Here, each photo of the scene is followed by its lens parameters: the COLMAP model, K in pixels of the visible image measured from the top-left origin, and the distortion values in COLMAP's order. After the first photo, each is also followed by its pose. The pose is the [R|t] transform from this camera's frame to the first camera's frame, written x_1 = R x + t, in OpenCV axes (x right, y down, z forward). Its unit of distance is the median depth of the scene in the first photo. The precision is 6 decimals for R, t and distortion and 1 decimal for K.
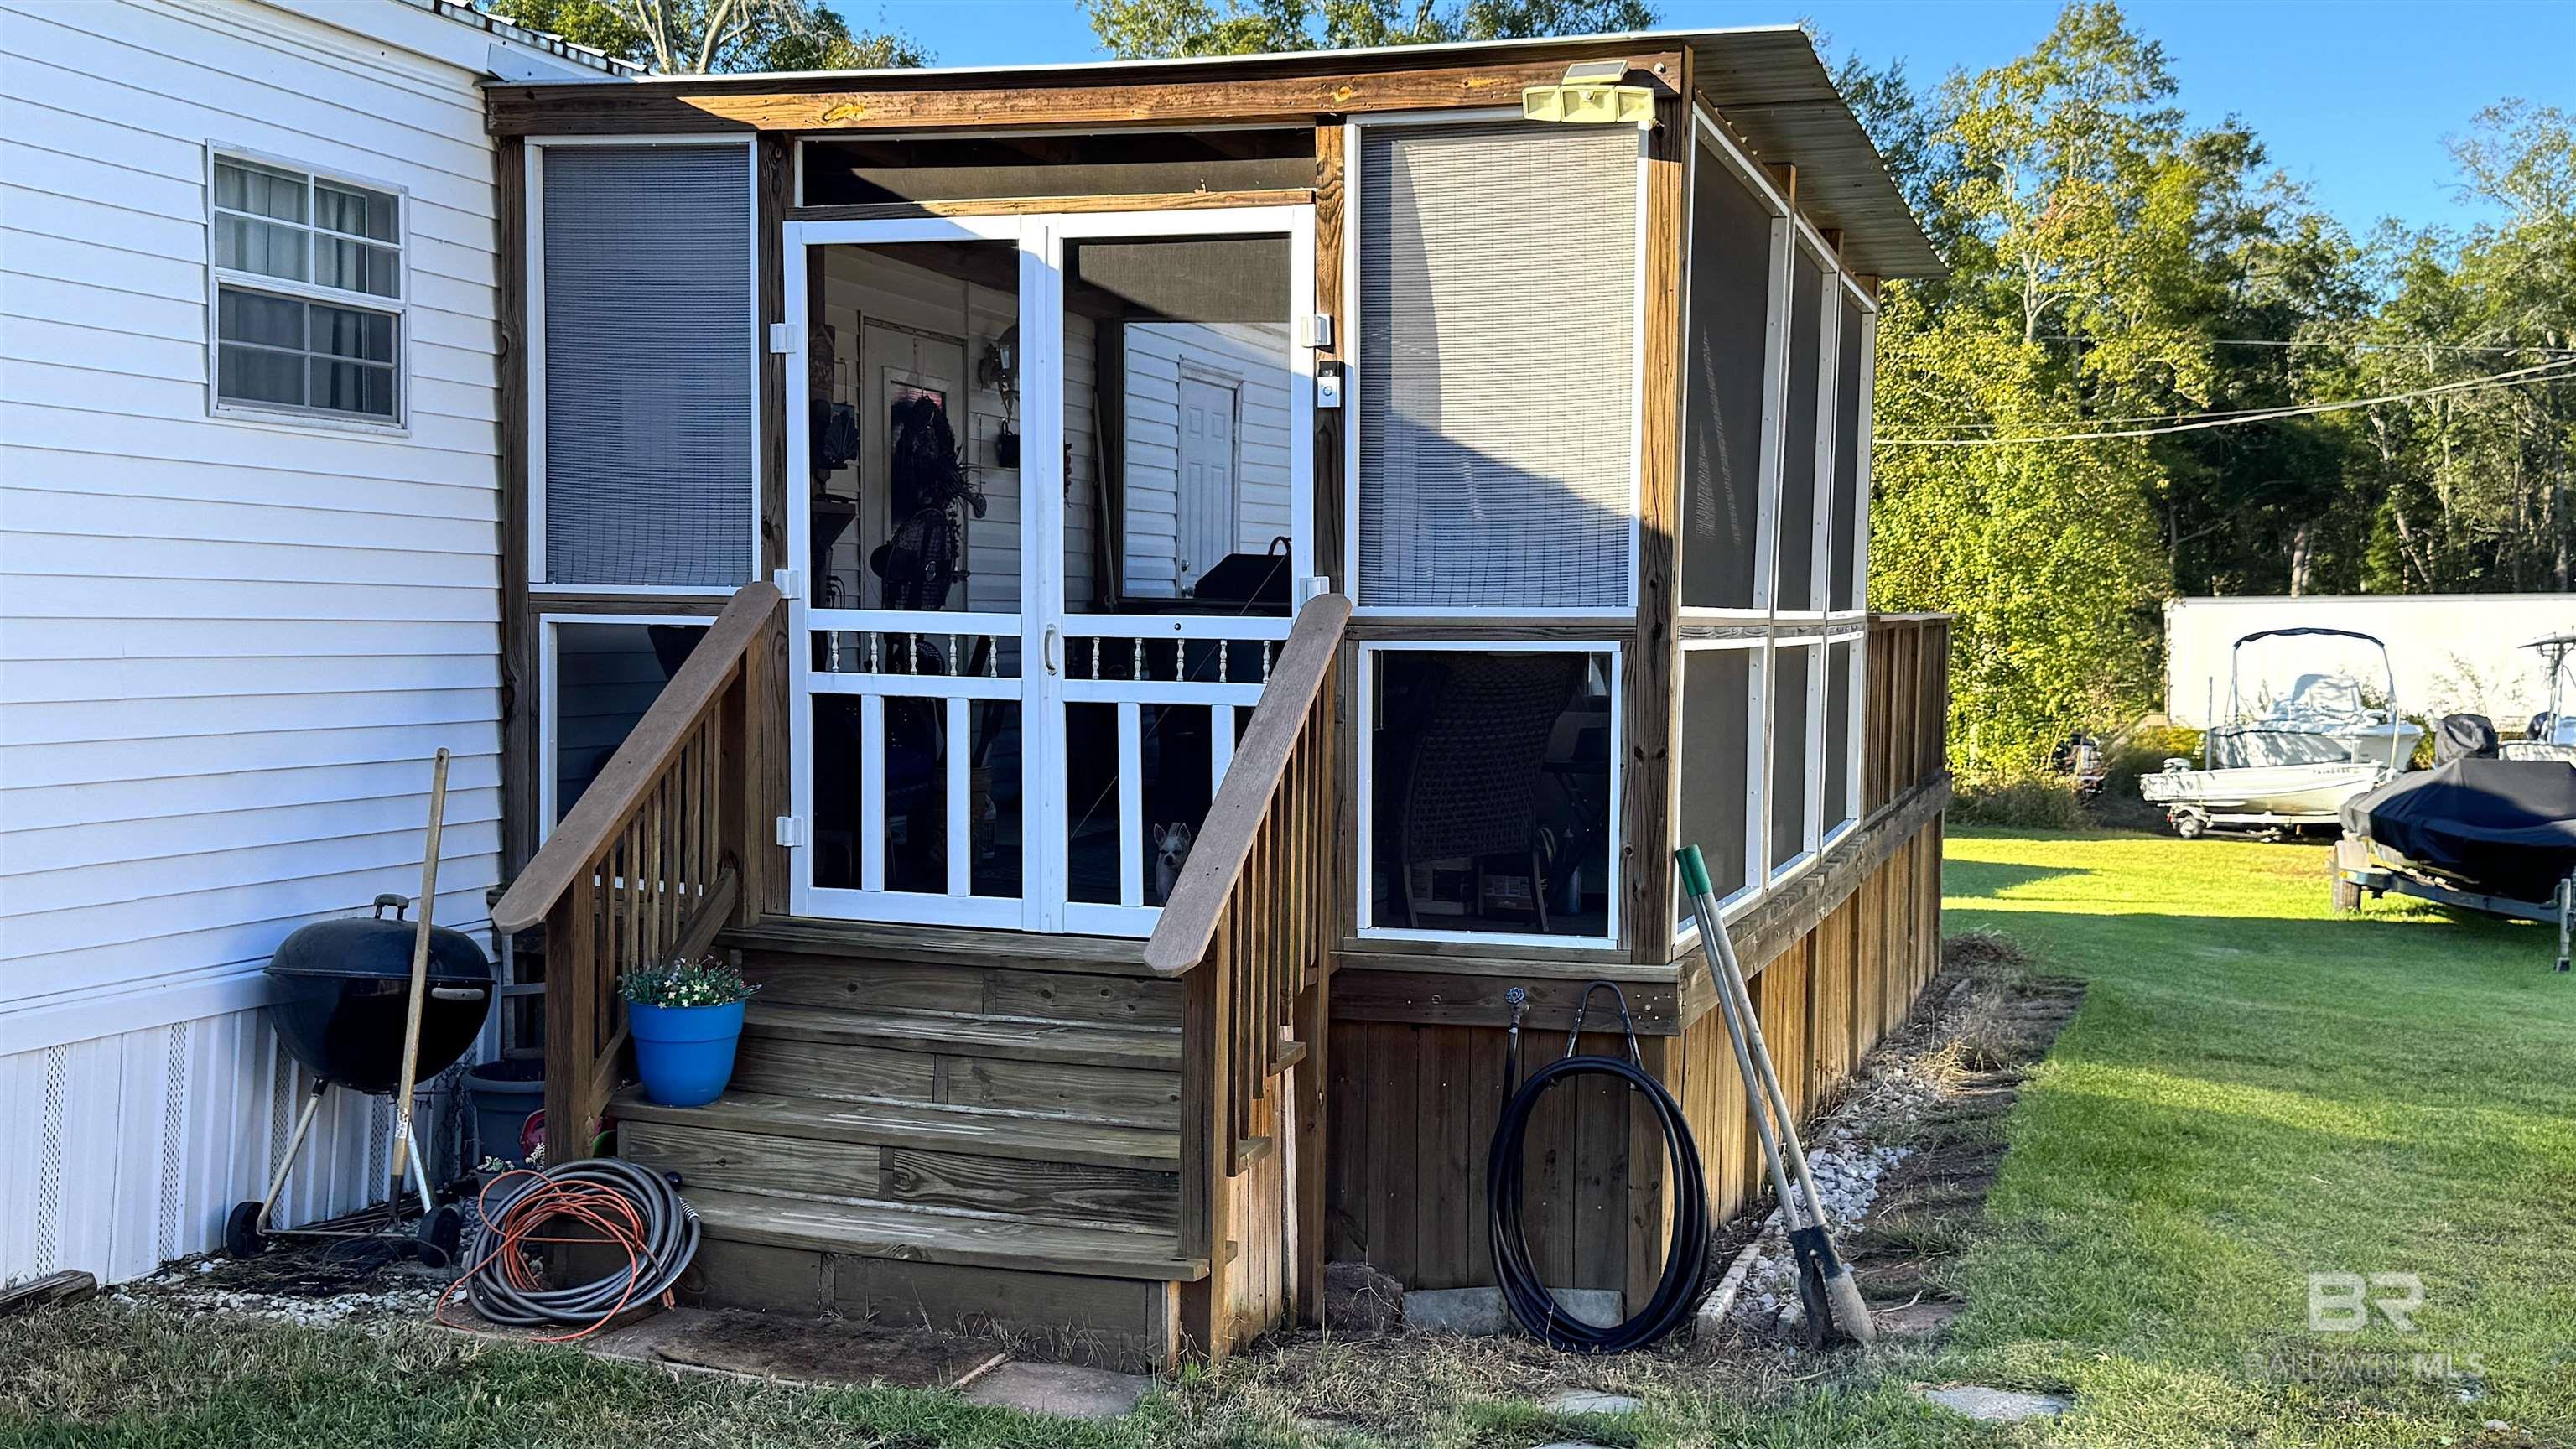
lens RADIAL K [[2563.2, 0, 1288.7], [0, 2563.2, 727.0], [0, 0, 1]] dist [0.009820, 0.006542]
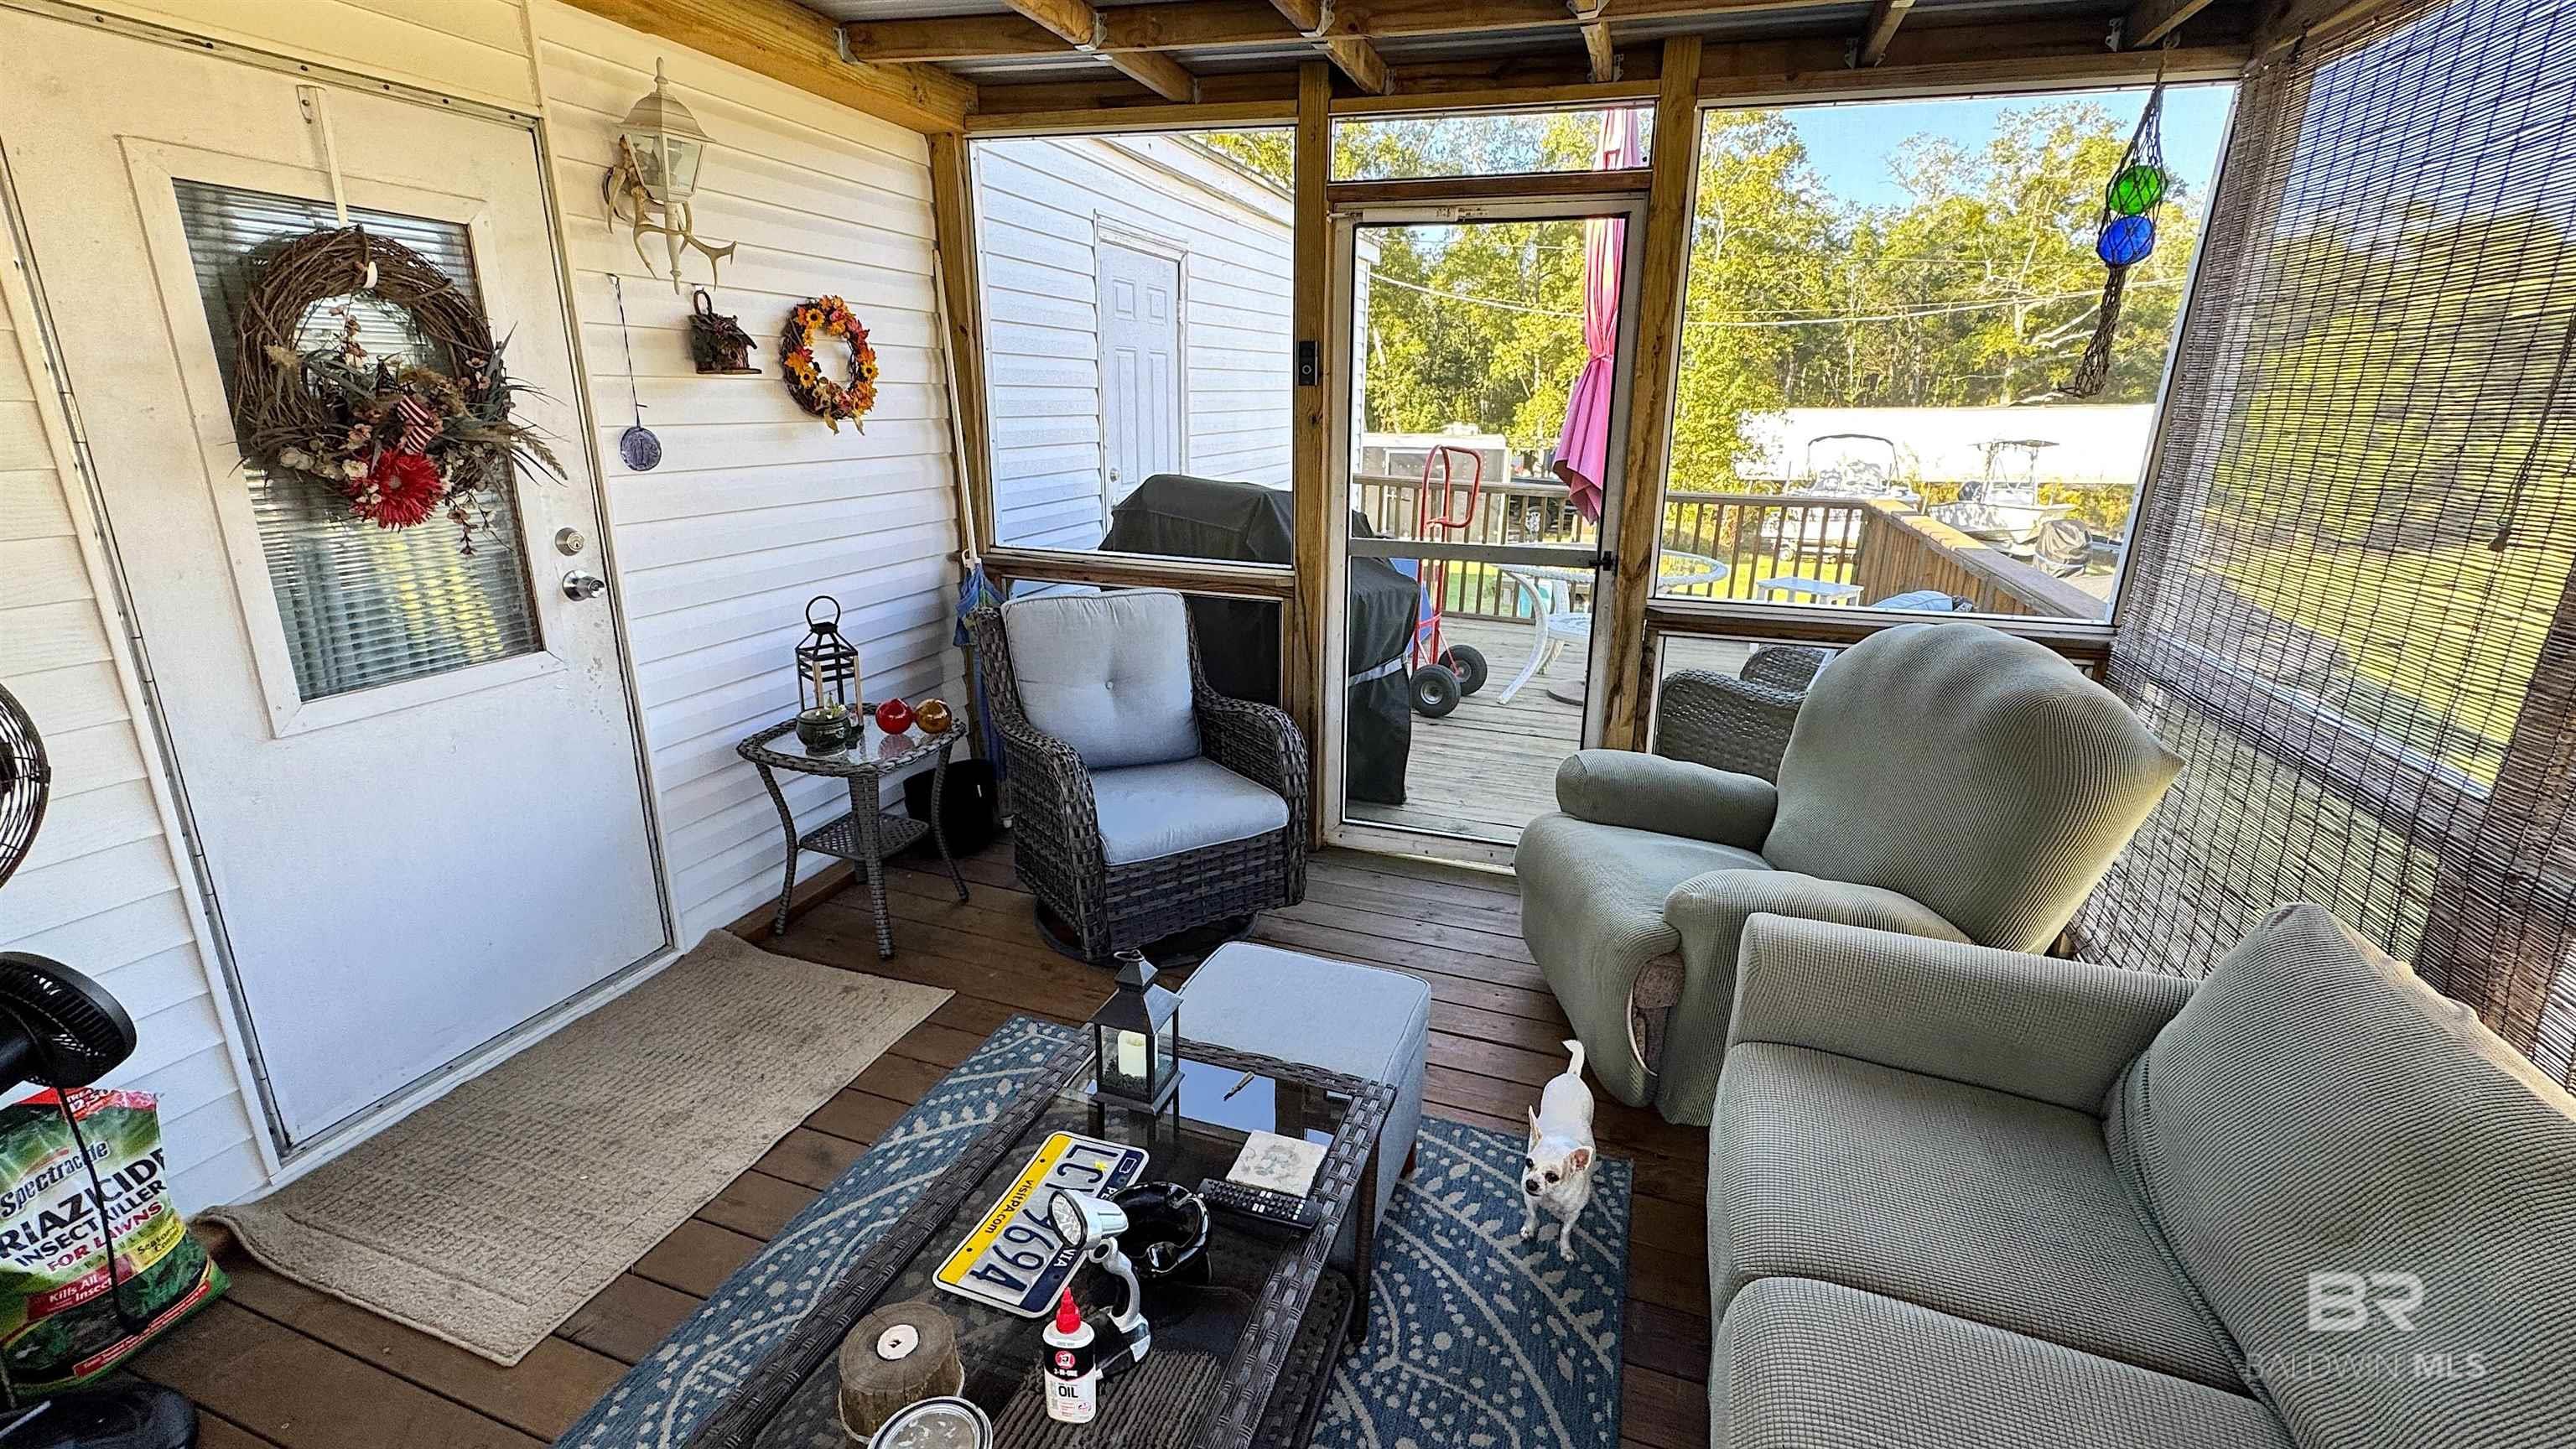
lens RADIAL K [[1111.8, 0, 1280.7], [0, 1111.8, 724.5], [0, 0, 1]] dist [-0.016296, 0.000212]
pose [[0.999993, 0.001845, -0.003331, 0.016768], [-0.001004, 0.971575, 0.236729, -0.066745], [0.003673, -0.236724, 0.971570, 0.591352]]
